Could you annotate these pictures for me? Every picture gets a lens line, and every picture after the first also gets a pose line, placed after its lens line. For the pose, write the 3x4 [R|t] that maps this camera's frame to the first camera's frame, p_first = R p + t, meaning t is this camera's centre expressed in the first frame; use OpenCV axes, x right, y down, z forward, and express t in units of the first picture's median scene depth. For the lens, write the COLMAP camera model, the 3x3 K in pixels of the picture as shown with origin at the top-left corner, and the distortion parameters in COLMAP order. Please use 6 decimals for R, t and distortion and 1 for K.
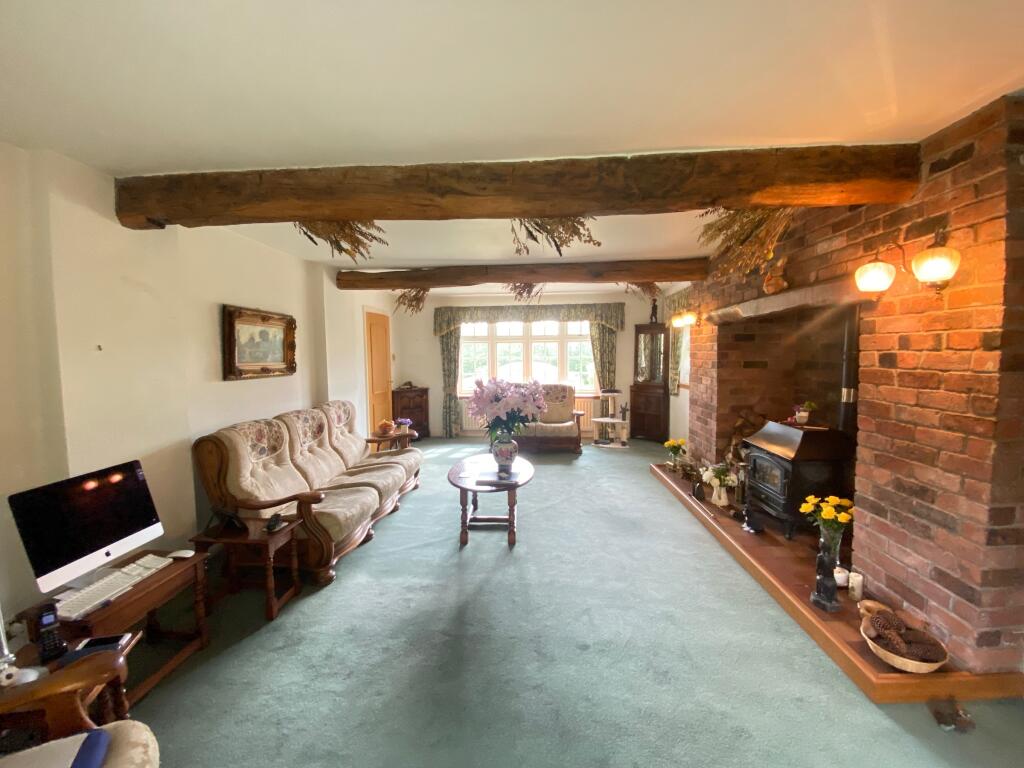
lens RADIAL K [[412.7, 0, 513.5], [0, 412.7, 381.6], [0, 0, 1]] dist [-0.013688, -0.004967]
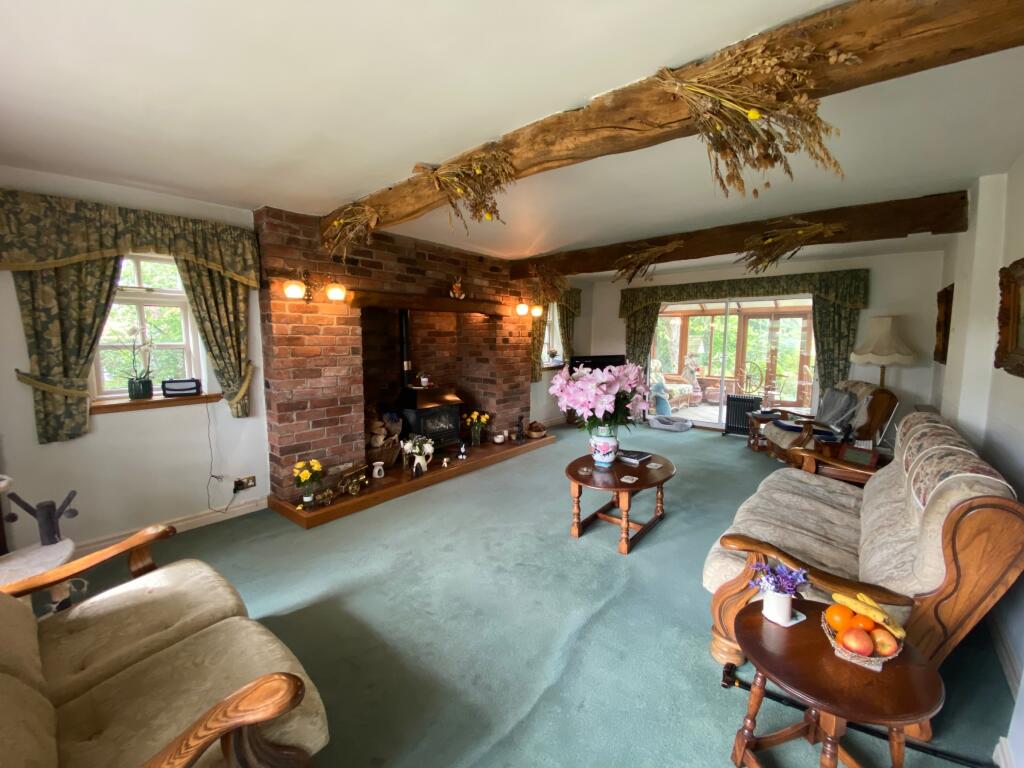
lens RADIAL K [[412.7, 0, 516.2], [0, 412.7, 387.0], [0, 0, 1]] dist [-0.013688, -0.004967]
pose [[-0.809039, -0.054807, 0.585195, -0.701087], [0.049541, 0.985741, 0.160810, -0.191514], [-0.585664, 0.159093, -0.794788, 3.254944]]
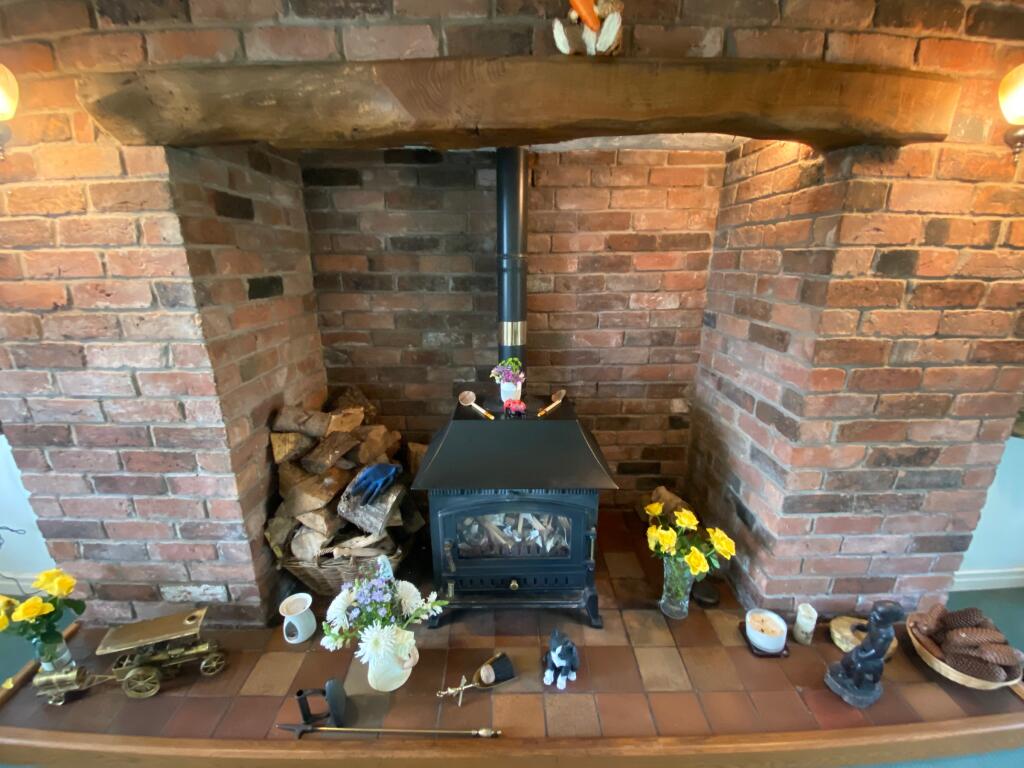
lens RADIAL K [[412.7, 0, 511.4], [0, 412.7, 382.2], [0, 0, 1]] dist [-0.013688, -0.004967]
pose [[-0.067605, -0.258190, 0.963726, 0.395038], [0.070922, 0.962249, 0.262770, -0.085184], [-0.995188, 0.086114, -0.046742, 1.672947]]
